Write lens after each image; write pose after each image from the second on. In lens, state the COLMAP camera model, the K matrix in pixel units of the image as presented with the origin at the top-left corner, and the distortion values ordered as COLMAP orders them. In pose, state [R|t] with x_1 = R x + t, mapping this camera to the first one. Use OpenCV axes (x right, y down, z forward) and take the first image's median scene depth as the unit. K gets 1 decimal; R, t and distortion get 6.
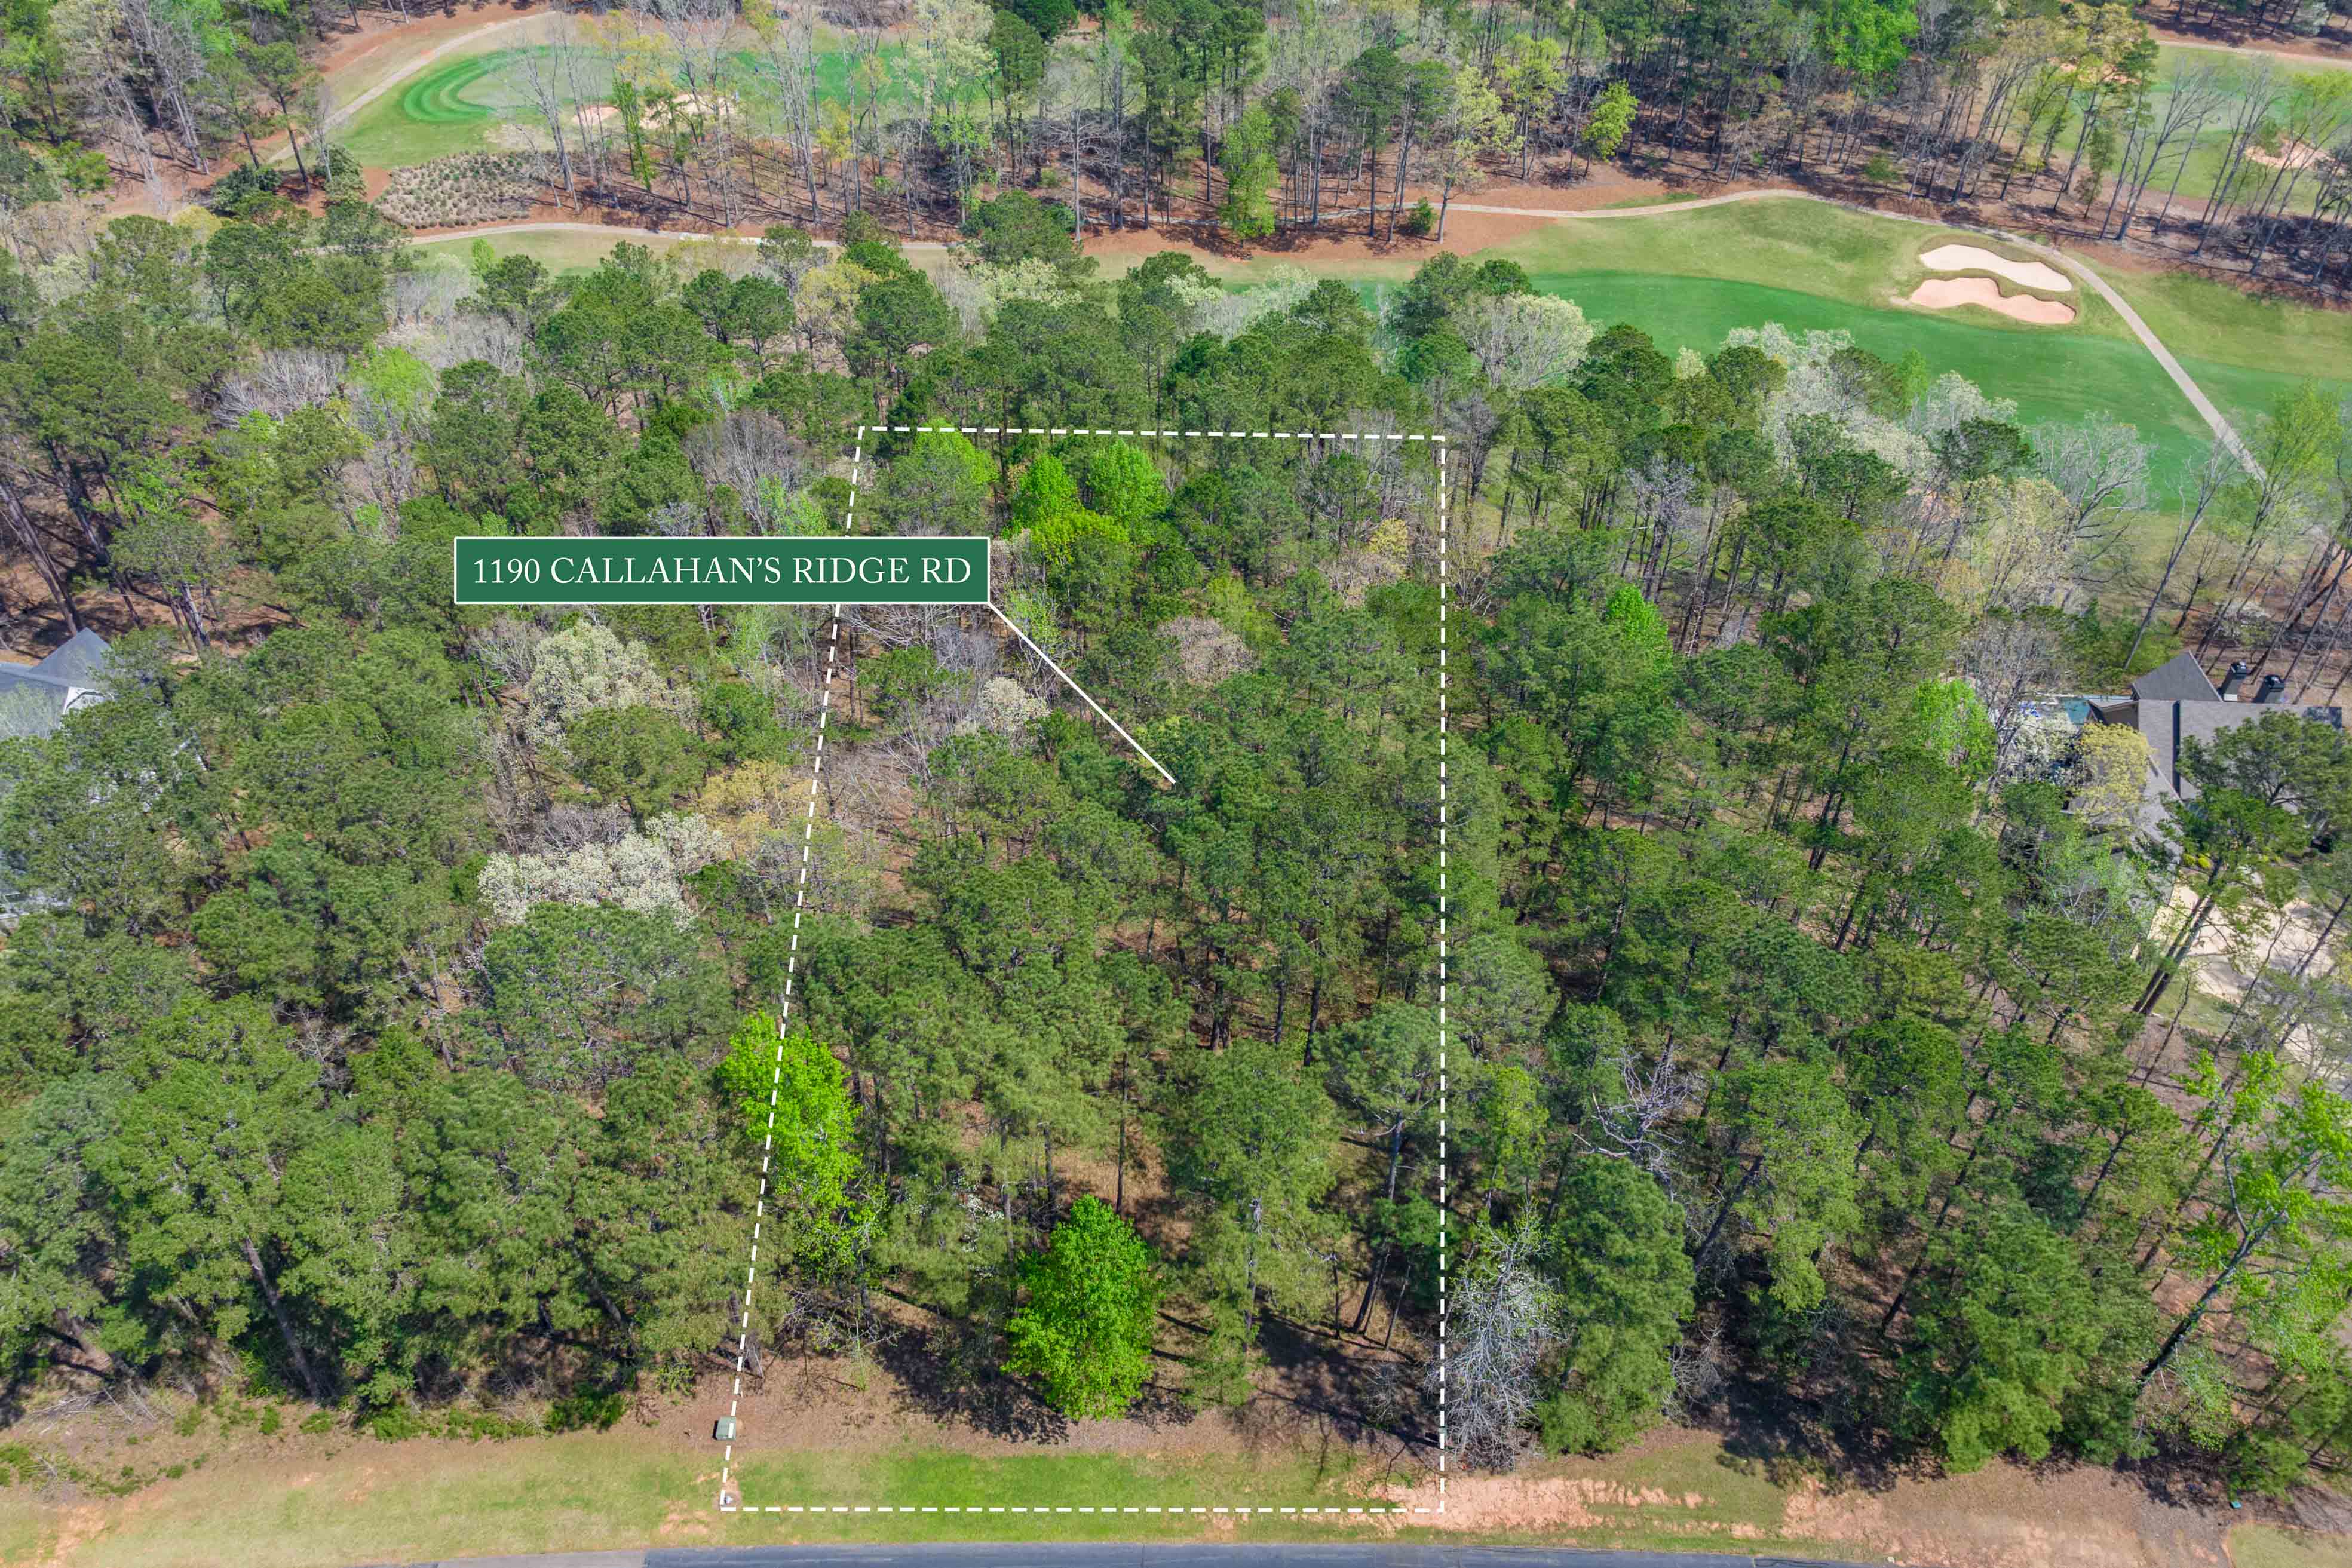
lens RADIAL K [[1656.3, 0, 1178.0], [0, 1656.3, 800.8], [0, 0, 1]] dist [-0.038374, 0.009235]
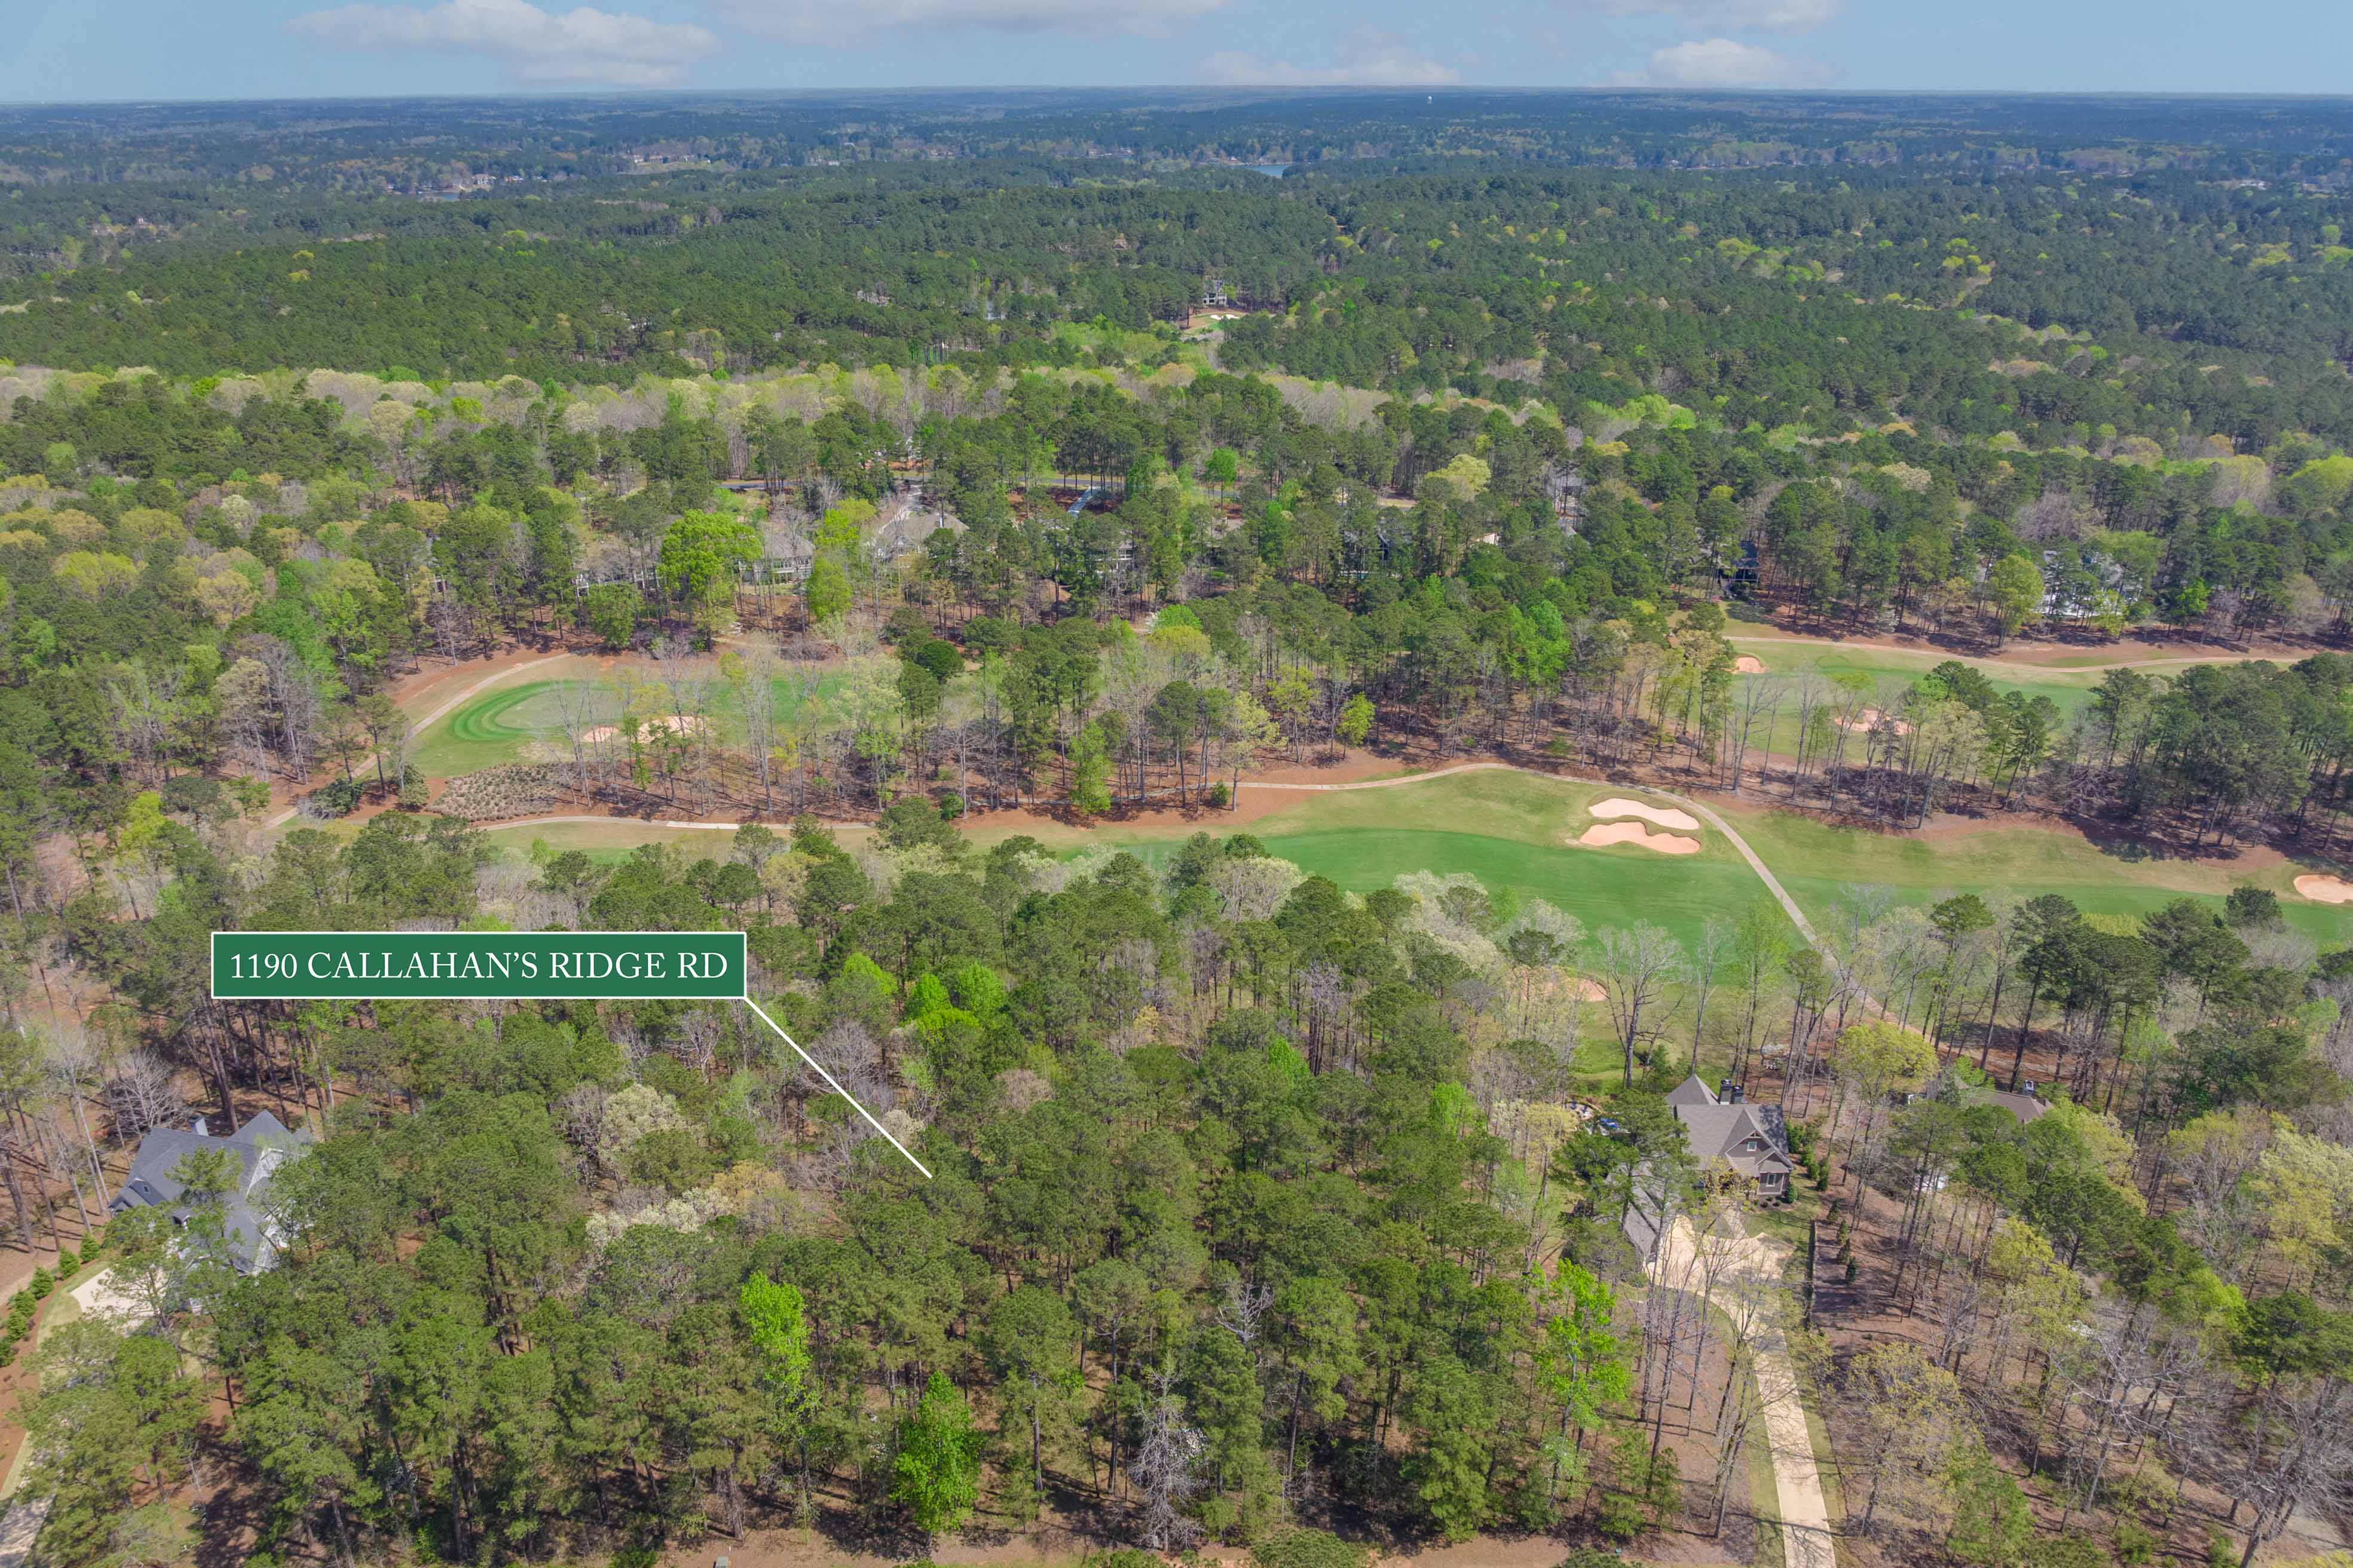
lens RADIAL K [[1657.0, 0, 1152.1], [0, 1657.0, 817.7], [0, 0, 1]] dist [-0.038374, 0.009235]
pose [[0.998892, -0.030538, 0.035802, 0.061662], [0.039784, 0.954381, -0.295928, 0.093490], [-0.025131, 0.297024, 0.954539, -0.419517]]
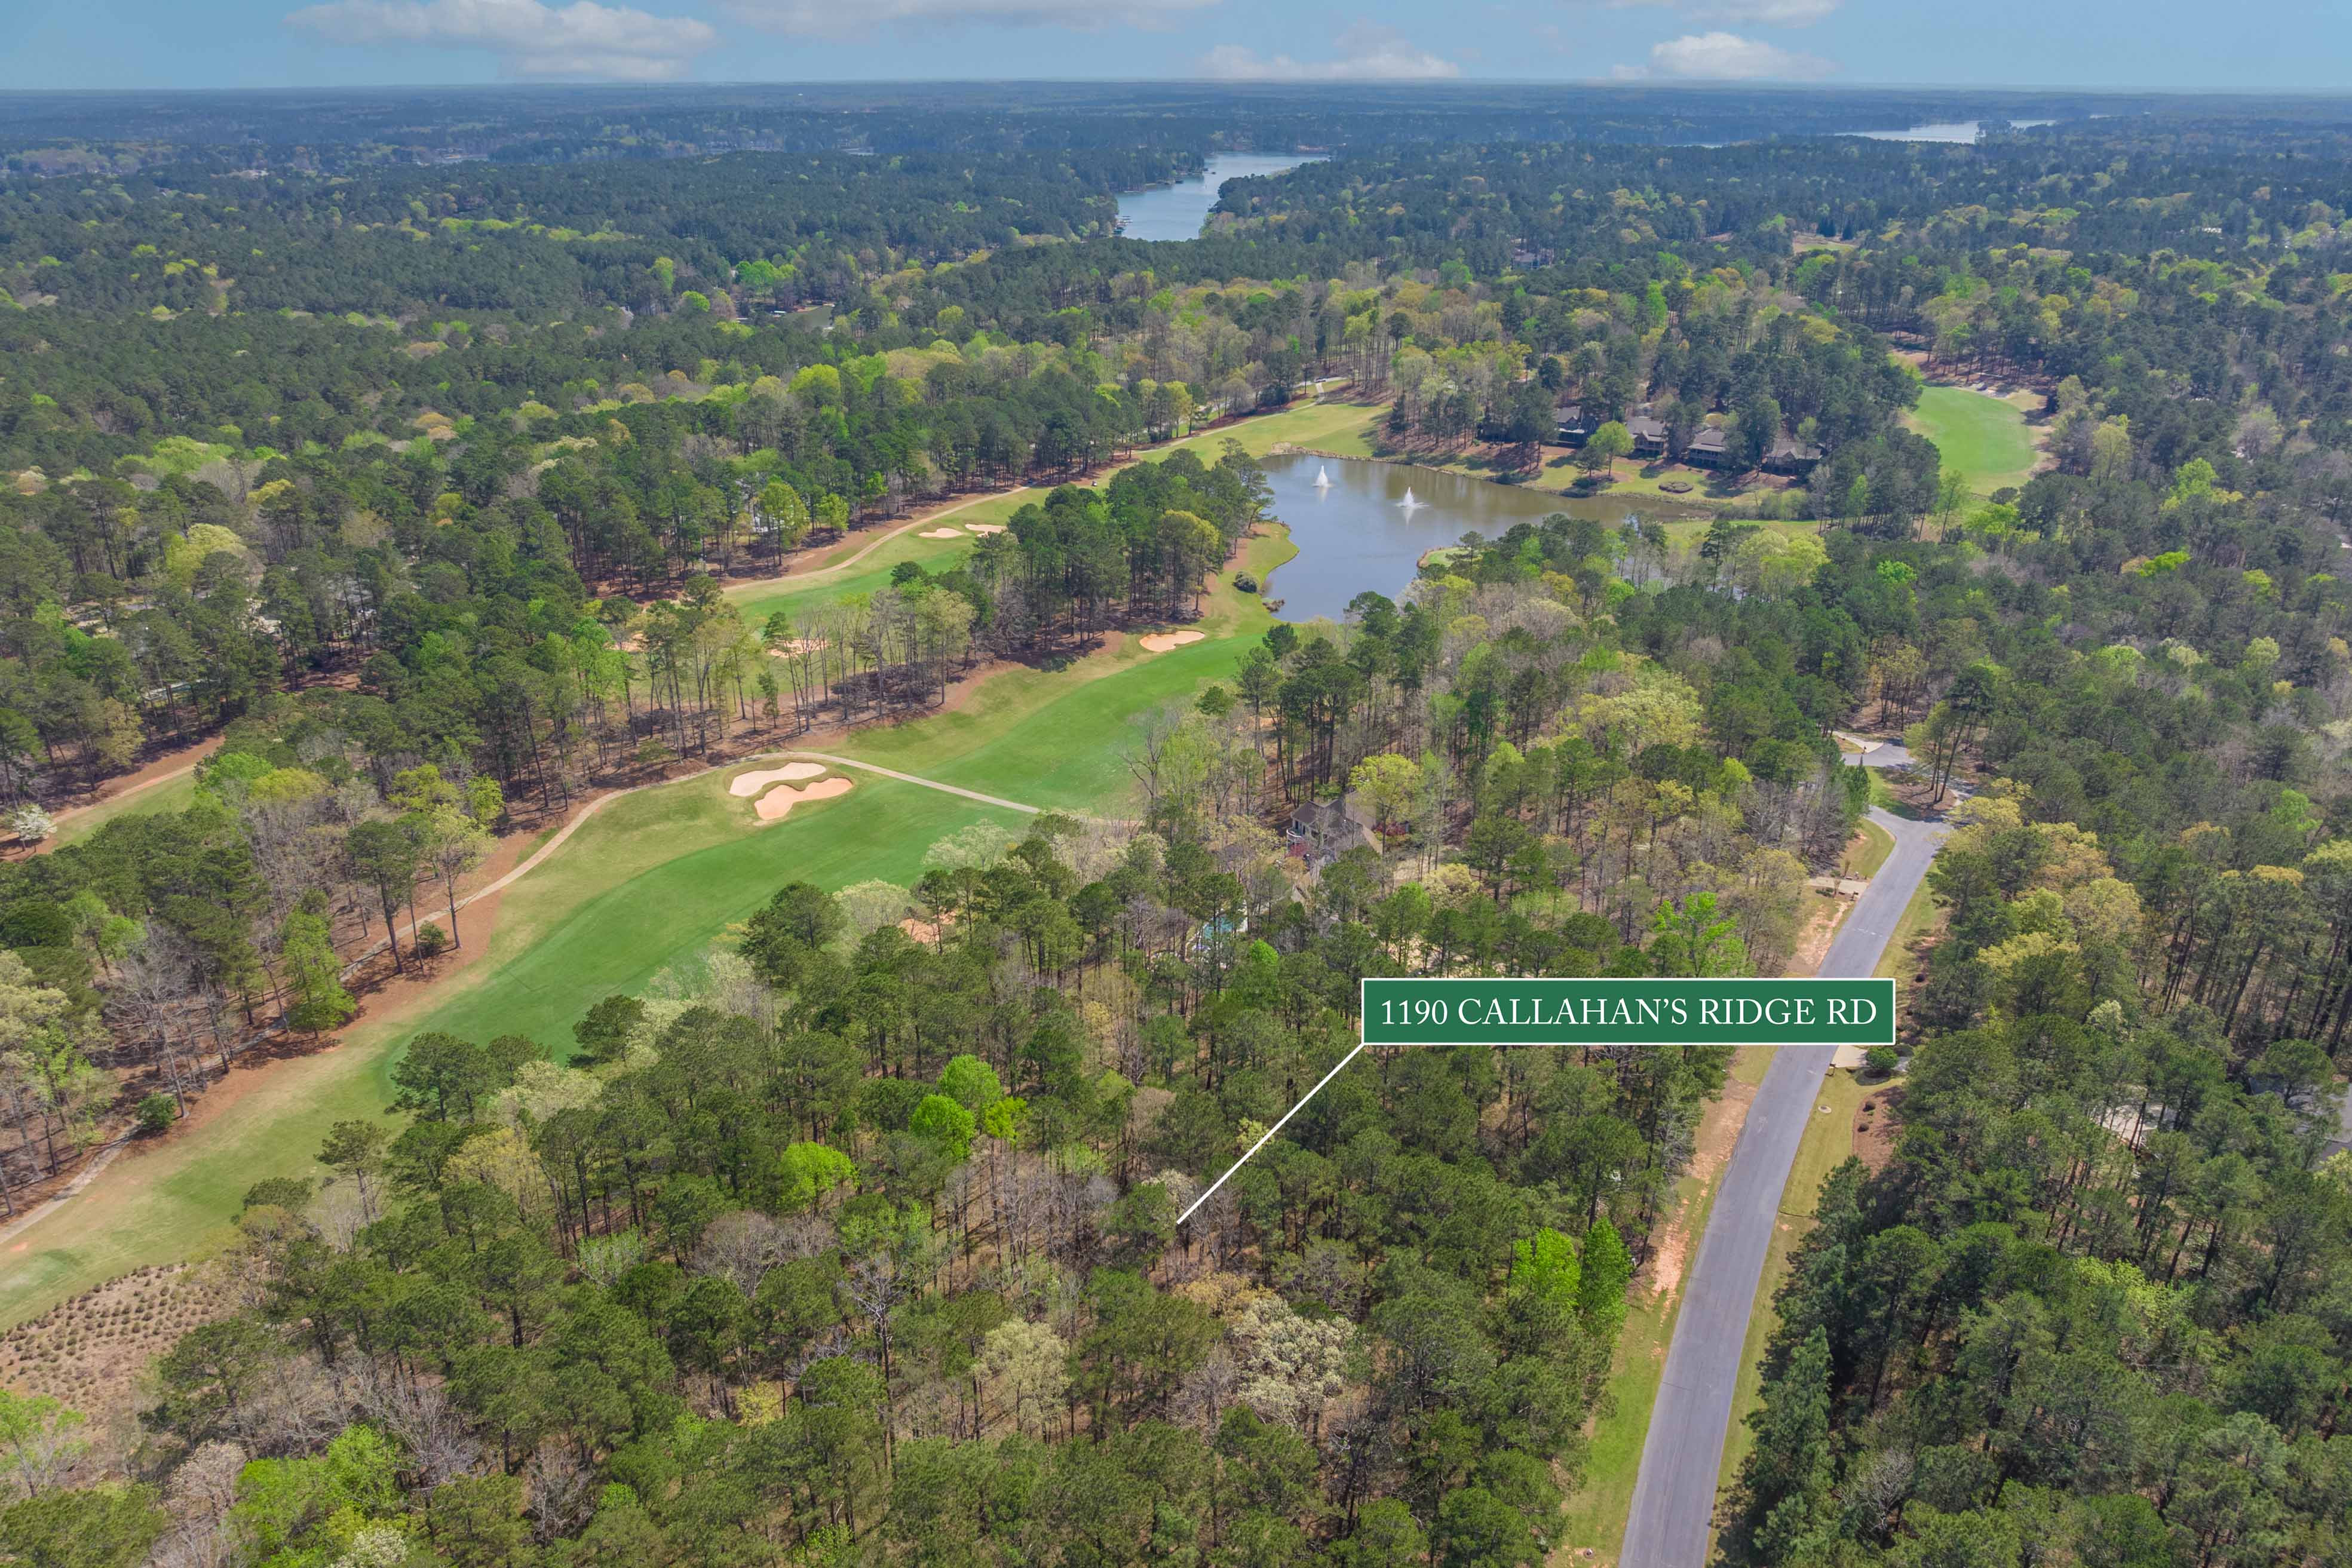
lens RADIAL K [[1656.3, 0, 1178.5], [0, 1656.3, 779.5], [0, 0, 1]] dist [-0.038374, 0.009235]
pose [[0.395576, -0.372591, 0.839461, -0.791222], [0.610661, 0.789412, 0.062617, -0.286748], [-0.686012, 0.487857, 0.539800, -0.005940]]
